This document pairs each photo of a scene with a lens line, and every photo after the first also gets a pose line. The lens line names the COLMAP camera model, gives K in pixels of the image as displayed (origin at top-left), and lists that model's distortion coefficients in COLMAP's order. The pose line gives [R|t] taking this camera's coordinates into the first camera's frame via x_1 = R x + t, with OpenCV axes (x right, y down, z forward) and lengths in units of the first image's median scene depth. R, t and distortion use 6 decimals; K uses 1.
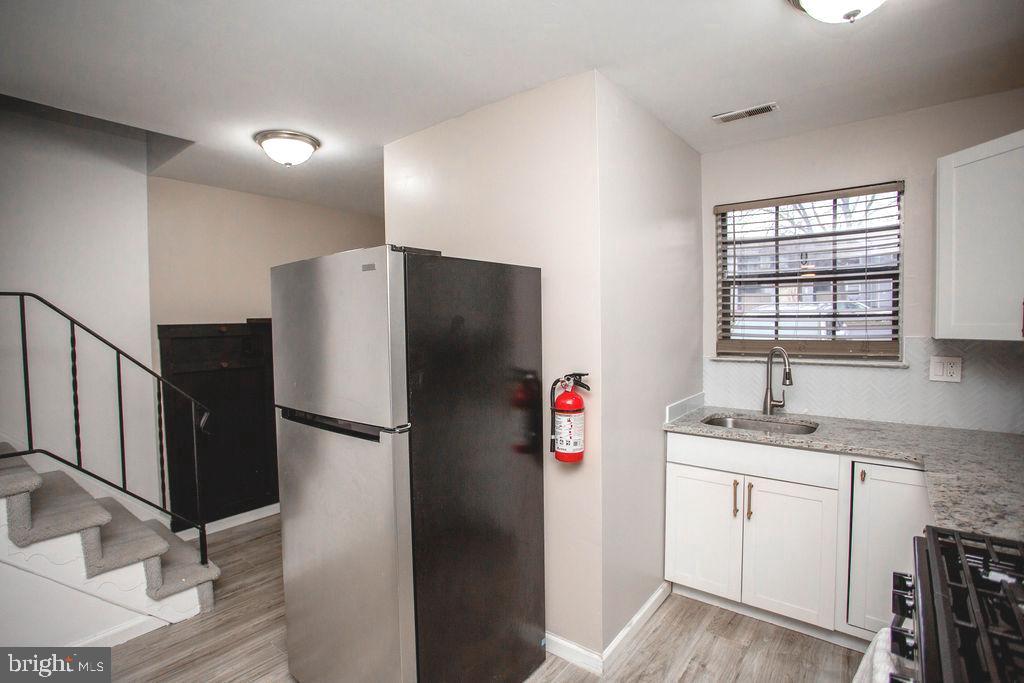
lens RADIAL K [[498.5, 0, 512.0], [0, 498.5, 341.5], [0, 0, 1]] dist [-0.083096, 0.031814]
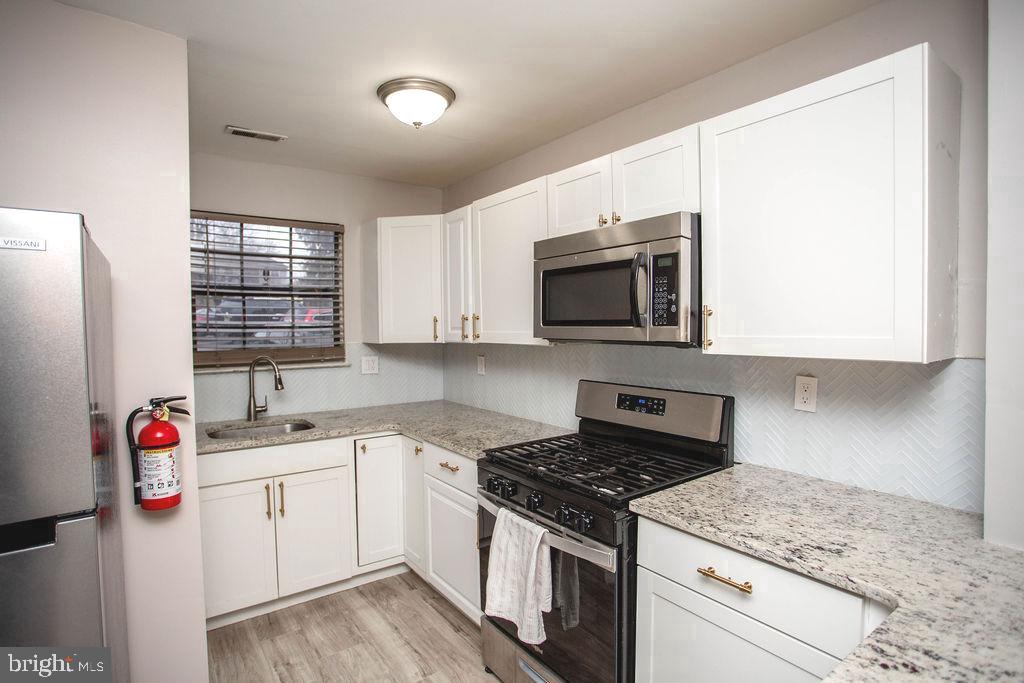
lens RADIAL K [[514.0, 0, 509.2], [0, 514.0, 340.6], [0, 0, 1]] dist [-0.086447, 0.034807]
pose [[0.256928, -0.021081, 0.966201, -0.412068], [0.043687, 0.998993, 0.010180, -0.010891], [-0.965443, 0.039595, 0.257590, 0.195228]]
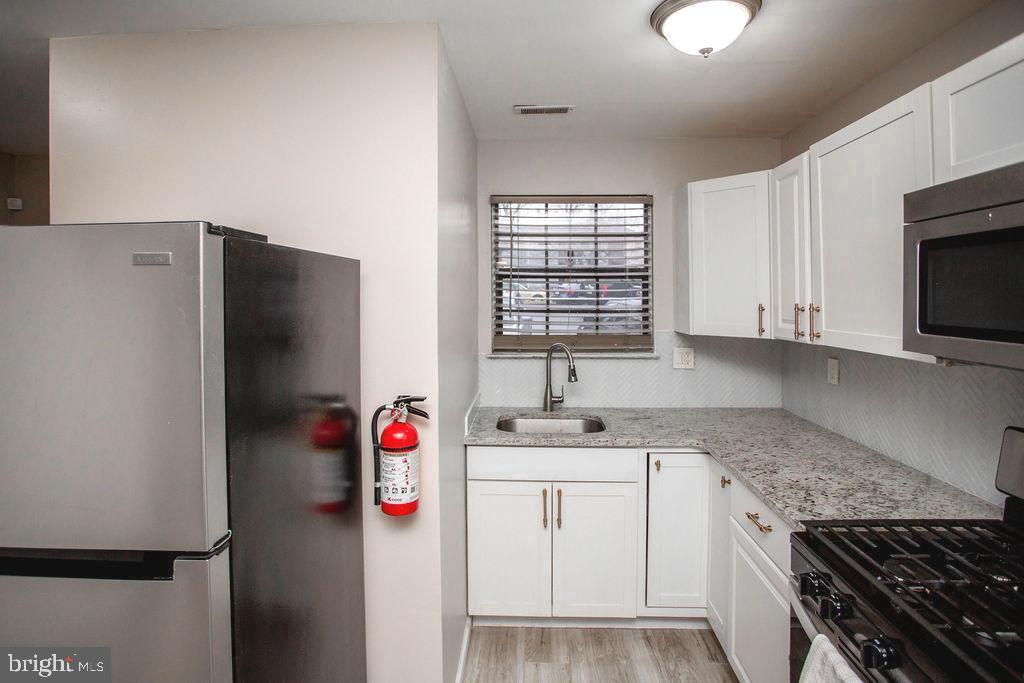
lens RADIAL K [[519.5, 0, 514.3], [0, 519.5, 294.4], [0, 0, 1]] dist [-0.067408, 0.022951]
pose [[0.803685, 0.015037, 0.594865, -0.176925], [0.013497, 0.998963, -0.043486, -0.047177], [-0.594902, 0.042978, 0.802649, 0.201035]]
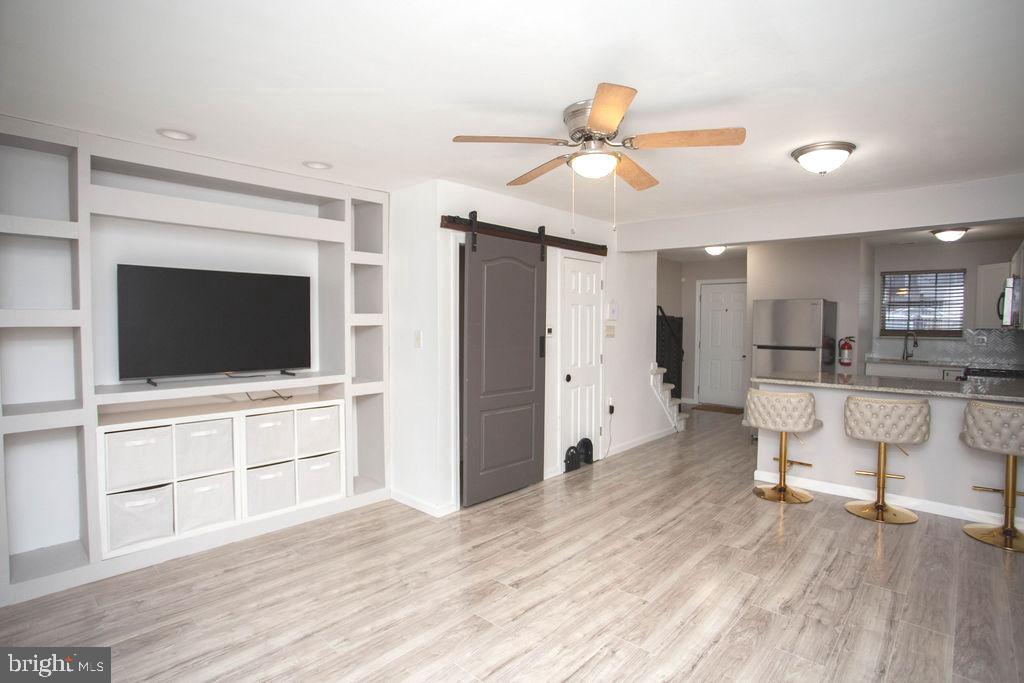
lens RADIAL K [[514.0, 0, 509.2], [0, 514.0, 340.6], [0, 0, 1]] dist [-0.086447, 0.034807]
pose [[0.995928, 0.023233, -0.087111, -1.364142], [-0.023214, 0.999730, 0.001230, 0.106602], [0.087116, 0.000797, 0.996198, -1.801817]]
